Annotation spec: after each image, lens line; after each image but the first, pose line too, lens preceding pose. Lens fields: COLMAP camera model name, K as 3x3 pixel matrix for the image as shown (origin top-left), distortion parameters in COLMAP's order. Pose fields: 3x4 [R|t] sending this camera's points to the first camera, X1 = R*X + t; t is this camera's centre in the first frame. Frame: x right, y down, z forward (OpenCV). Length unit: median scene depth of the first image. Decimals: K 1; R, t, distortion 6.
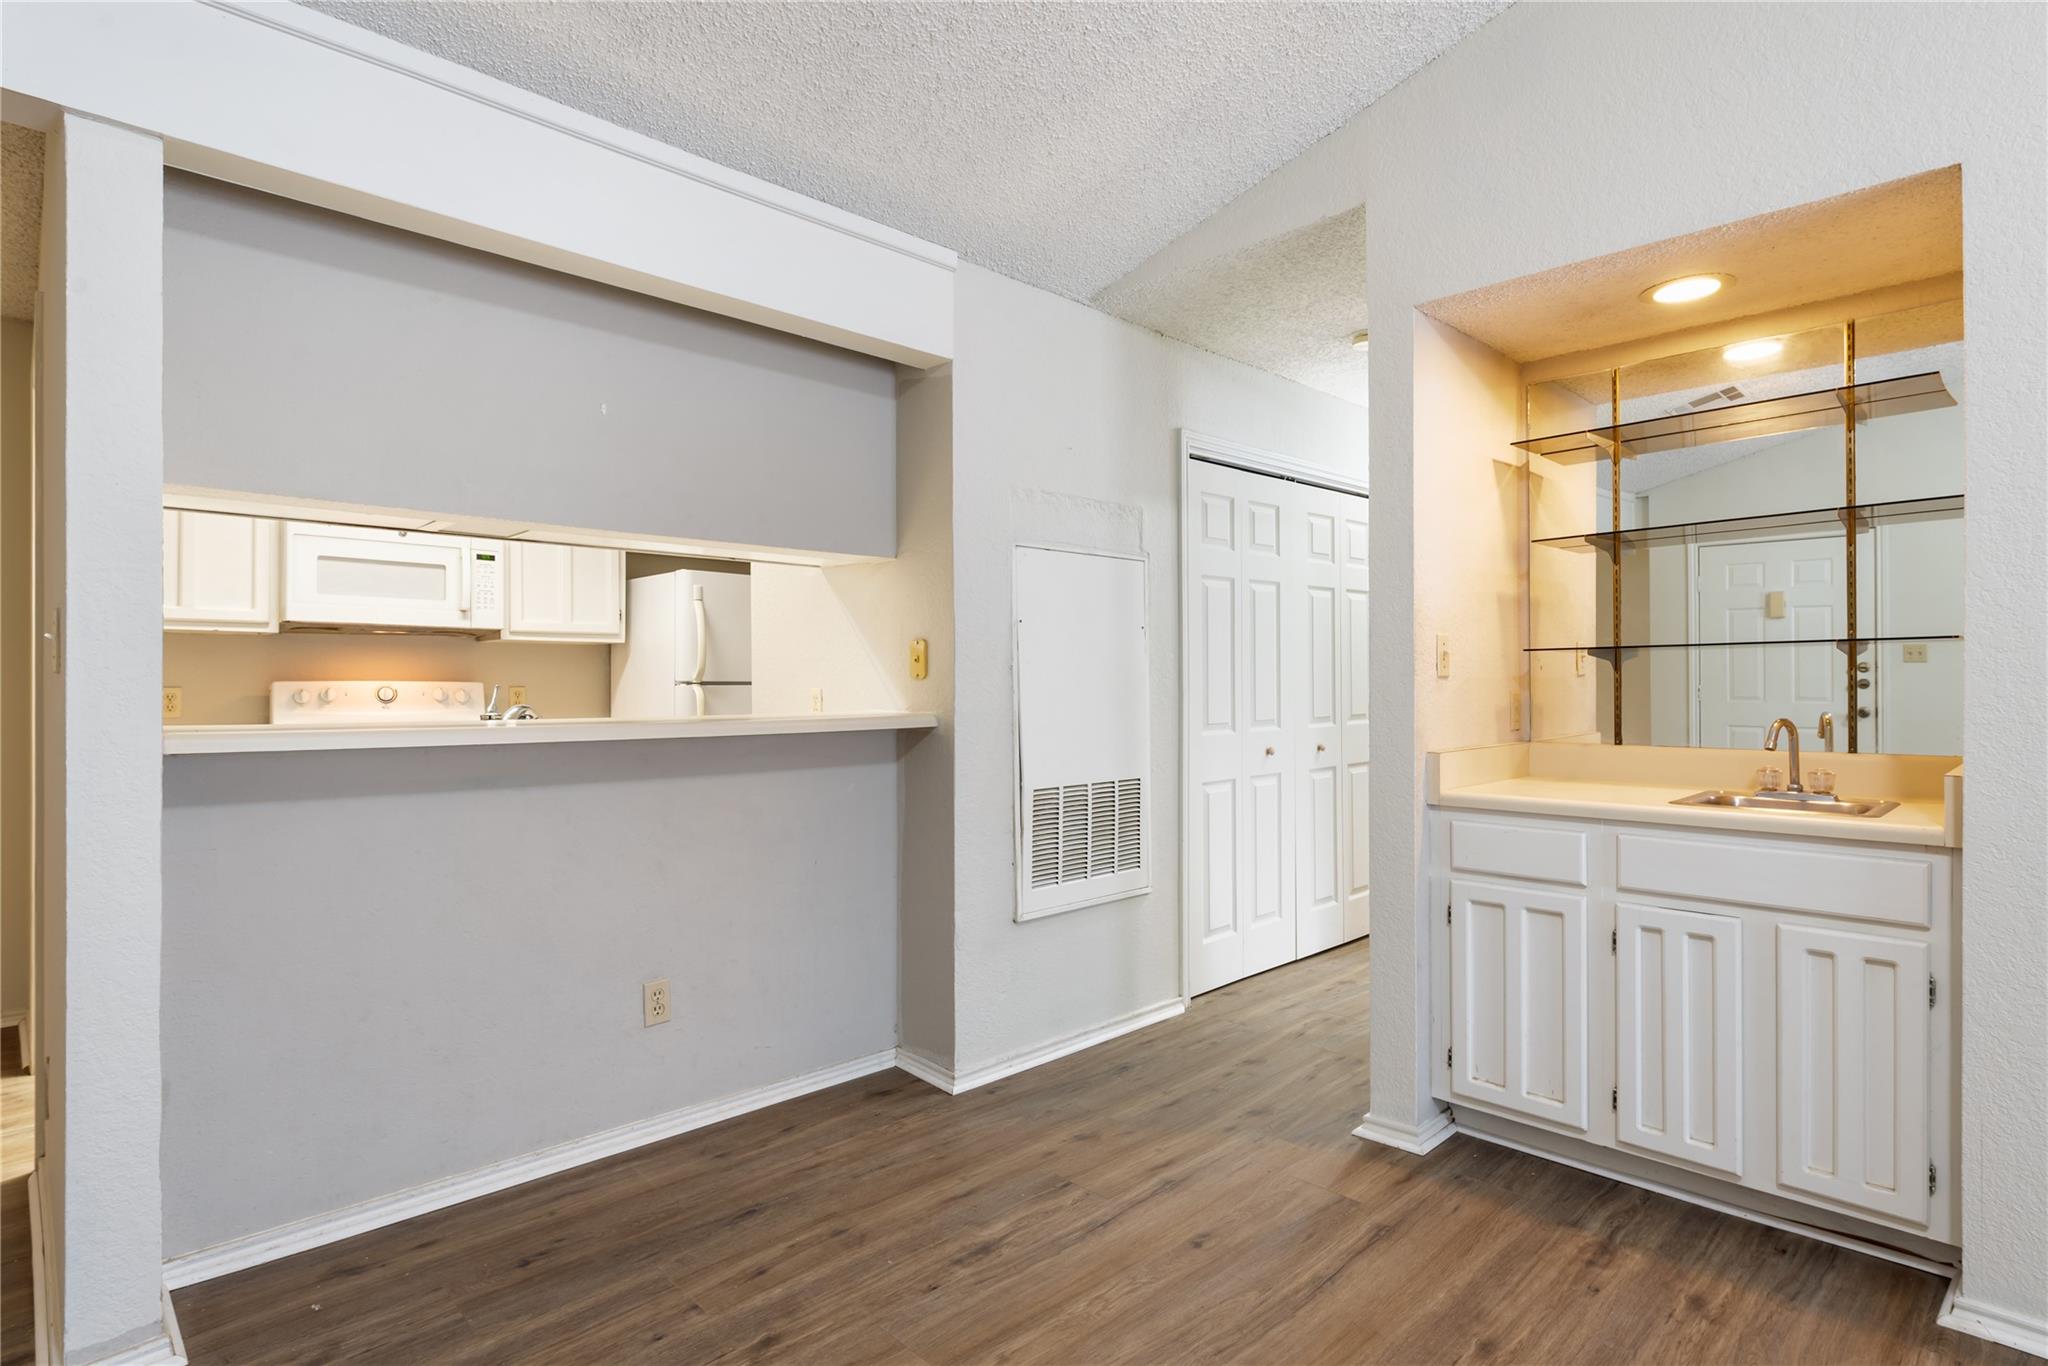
lens RADIAL K [[1045.7, 0, 1034.3], [0, 1045.7, 675.7], [0, 0, 1]] dist [0.003071, -0.000768]
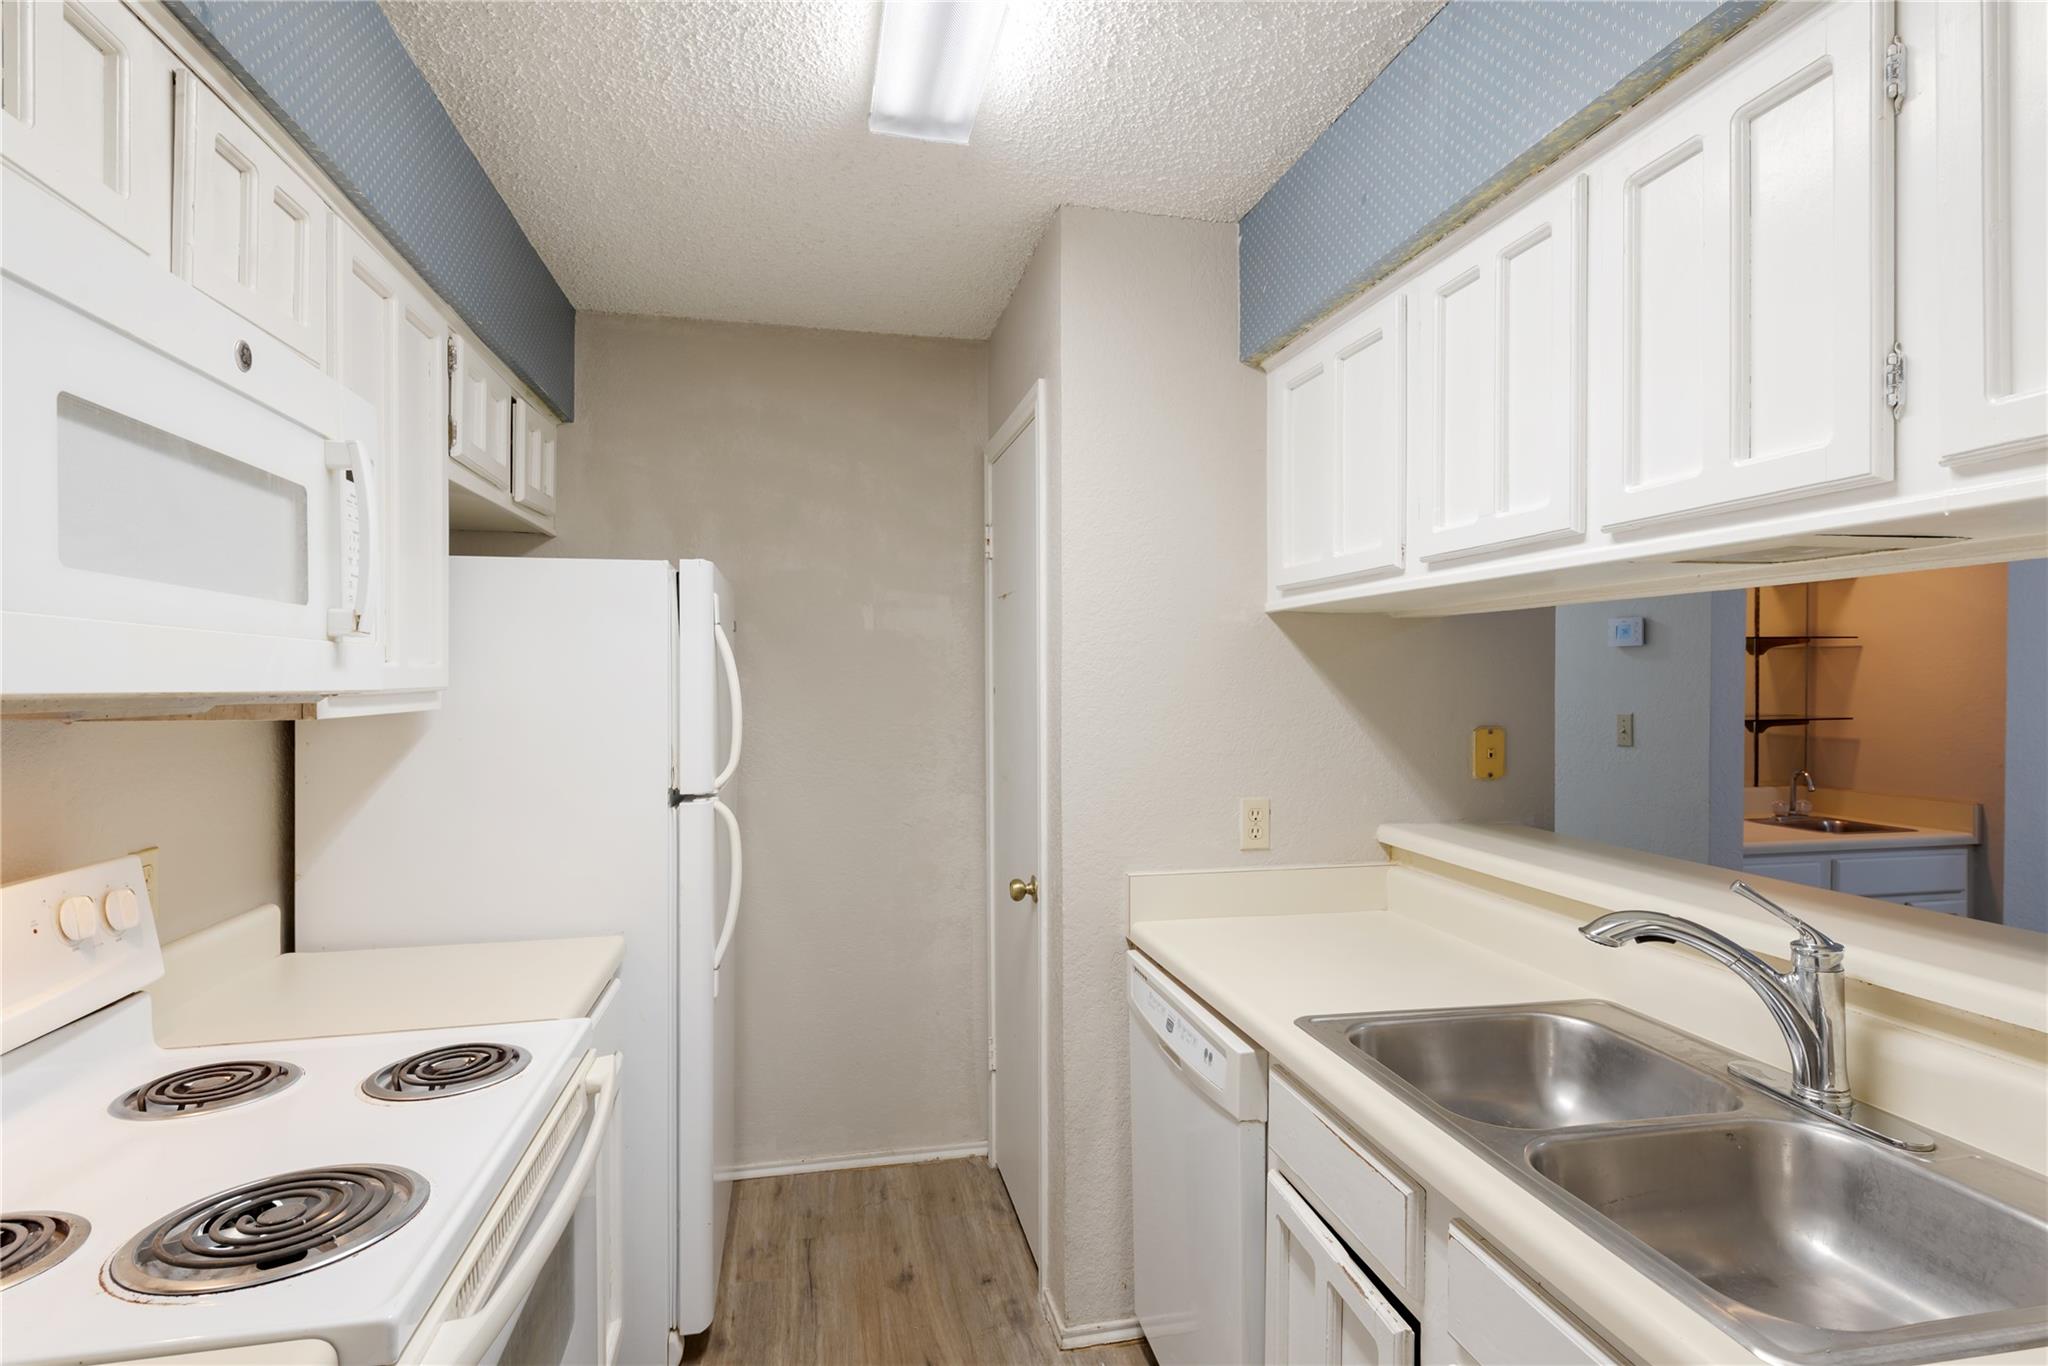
lens RADIAL K [[1045.7, 0, 1030.5], [0, 1045.7, 679.9], [0, 0, 1]] dist [0.003071, -0.000768]
pose [[0.540749, 0.005613, 0.841165, -1.232655], [-0.009610, 0.999954, -0.000495, -0.083256], [-0.841129, -0.007816, 0.540778, 1.130026]]
